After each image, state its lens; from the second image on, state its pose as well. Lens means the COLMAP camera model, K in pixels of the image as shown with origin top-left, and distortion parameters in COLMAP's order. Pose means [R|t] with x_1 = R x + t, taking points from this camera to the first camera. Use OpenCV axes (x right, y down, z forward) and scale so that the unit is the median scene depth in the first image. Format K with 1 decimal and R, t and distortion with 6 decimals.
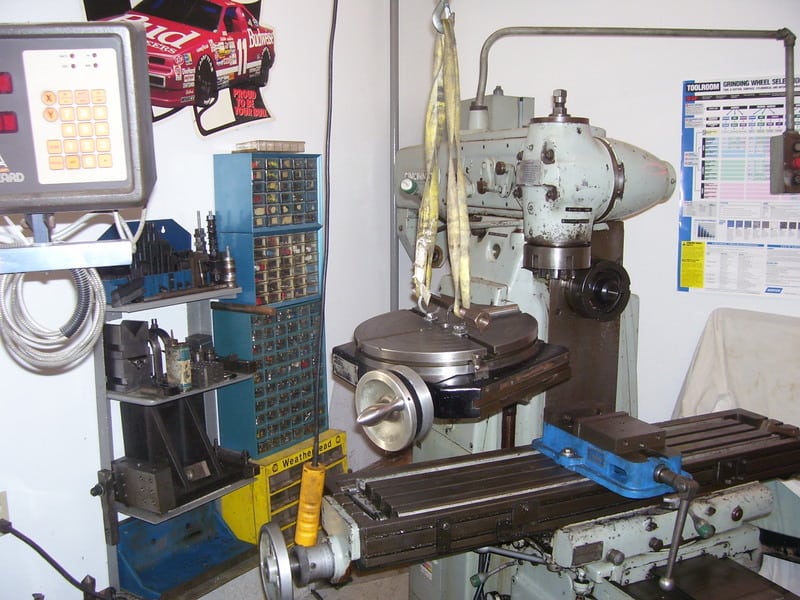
lens RADIAL K [[796.7, 0, 400.5], [0, 796.7, 299.1], [0, 0, 1]] dist [-0.128721, 0.000000]
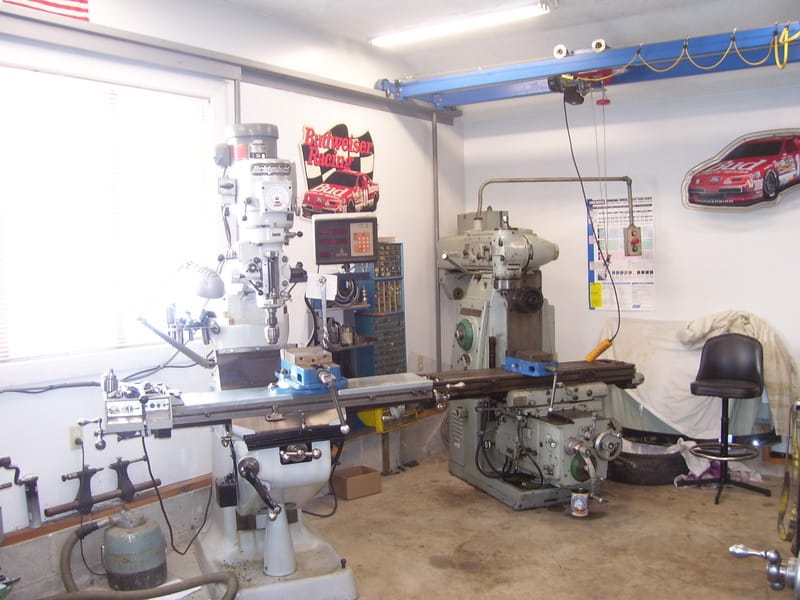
lens RADIAL K [[796.7, 0, 400.5], [0, 796.7, 300.7], [0, 0, 1]] dist [-0.128721, 0.000000]
pose [[0.998841, -0.017822, -0.044721, -0.015706], [0.013643, 0.995659, -0.092066, 0.169167], [0.046167, 0.091349, 0.994748, -1.120816]]
